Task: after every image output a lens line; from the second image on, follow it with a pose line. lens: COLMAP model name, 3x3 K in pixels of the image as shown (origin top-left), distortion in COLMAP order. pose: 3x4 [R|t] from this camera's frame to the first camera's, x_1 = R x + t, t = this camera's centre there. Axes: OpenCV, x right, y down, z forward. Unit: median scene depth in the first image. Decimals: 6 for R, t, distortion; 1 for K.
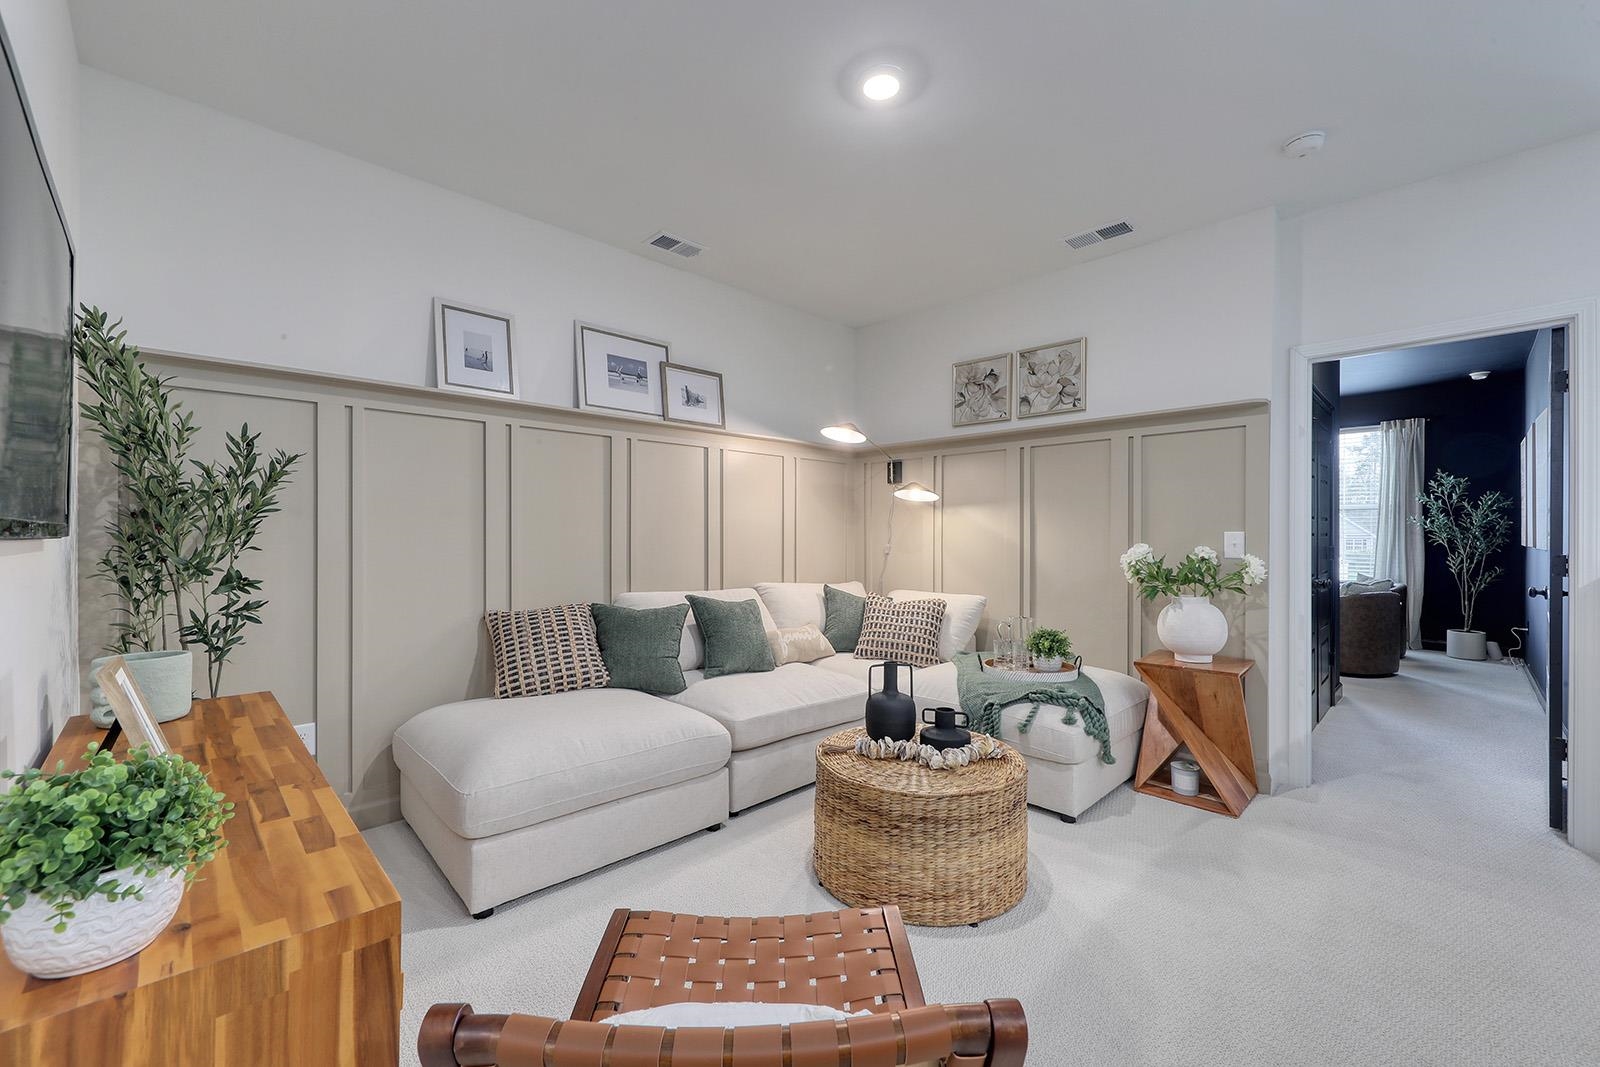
lens RADIAL K [[632.6, 0, 801.1], [0, 632.6, 536.3], [0, 0, 1]] dist [-0.001175, -0.000191]
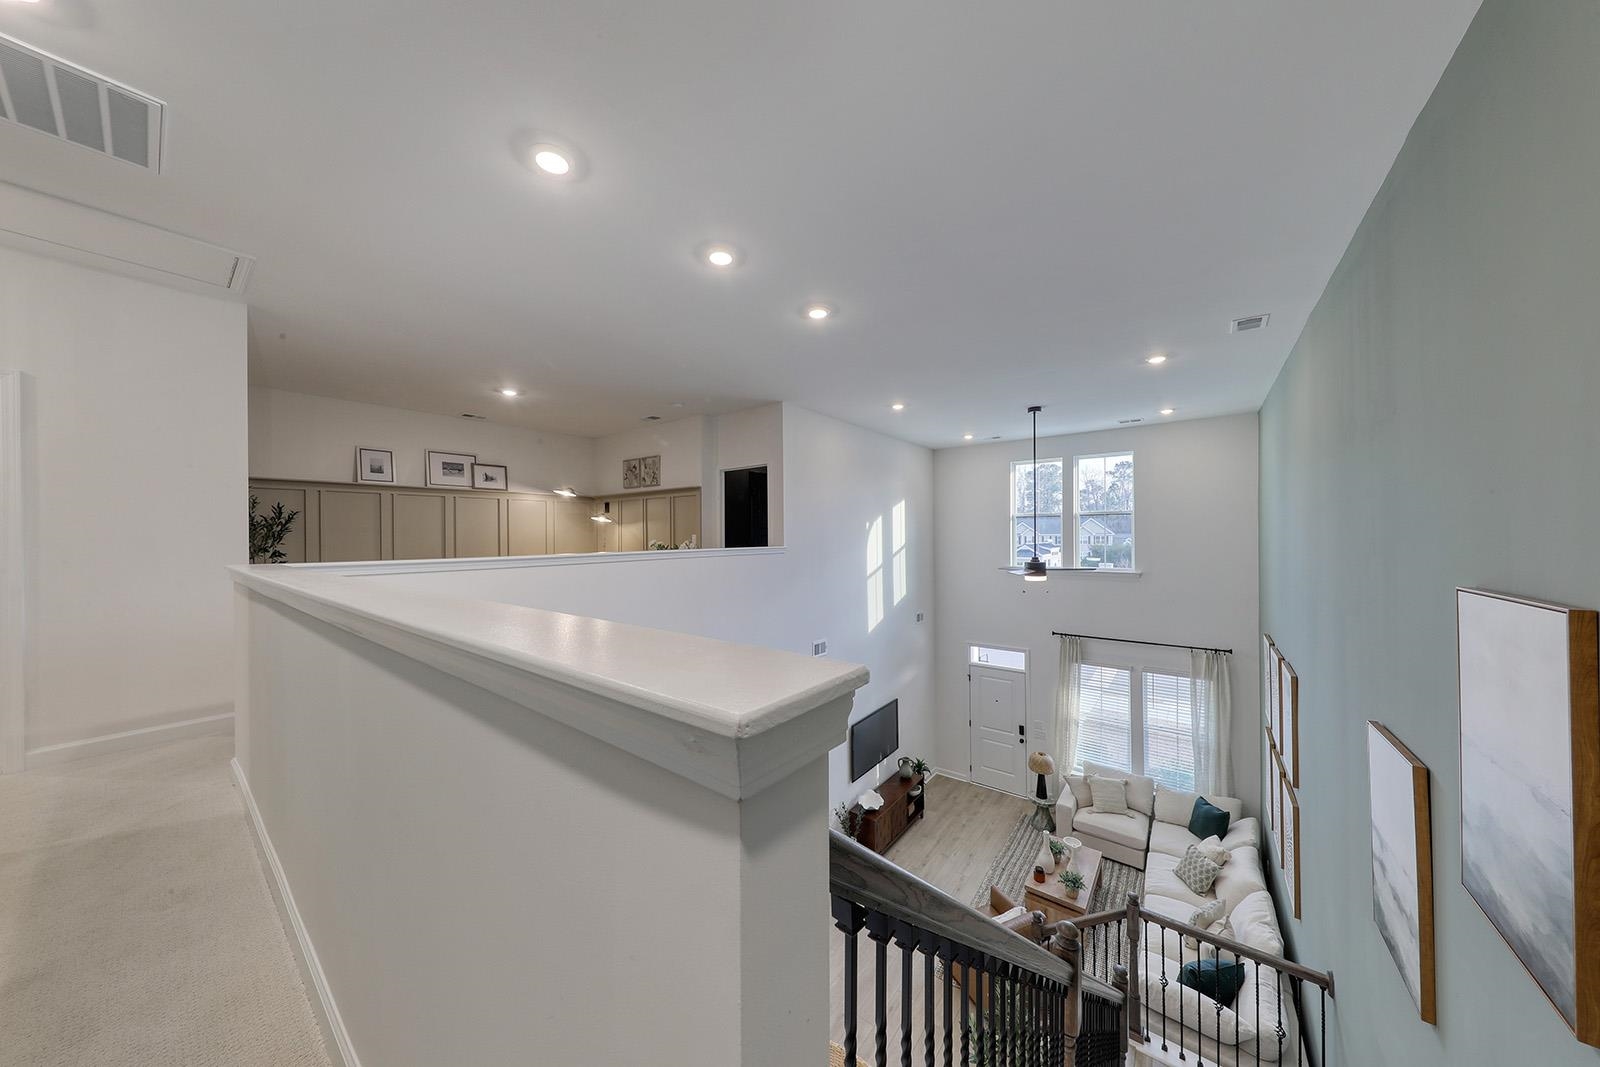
lens RADIAL K [[502.8, 0, 802.1], [0, 502.8, 533.1], [0, 0, 1]] dist [0.000863, 0.000055]
pose [[0.991480, -0.007236, 0.130056, 0.766038], [0.008249, 0.999940, -0.007250, 0.003152], [-0.129995, 0.008261, 0.991480, -1.018776]]
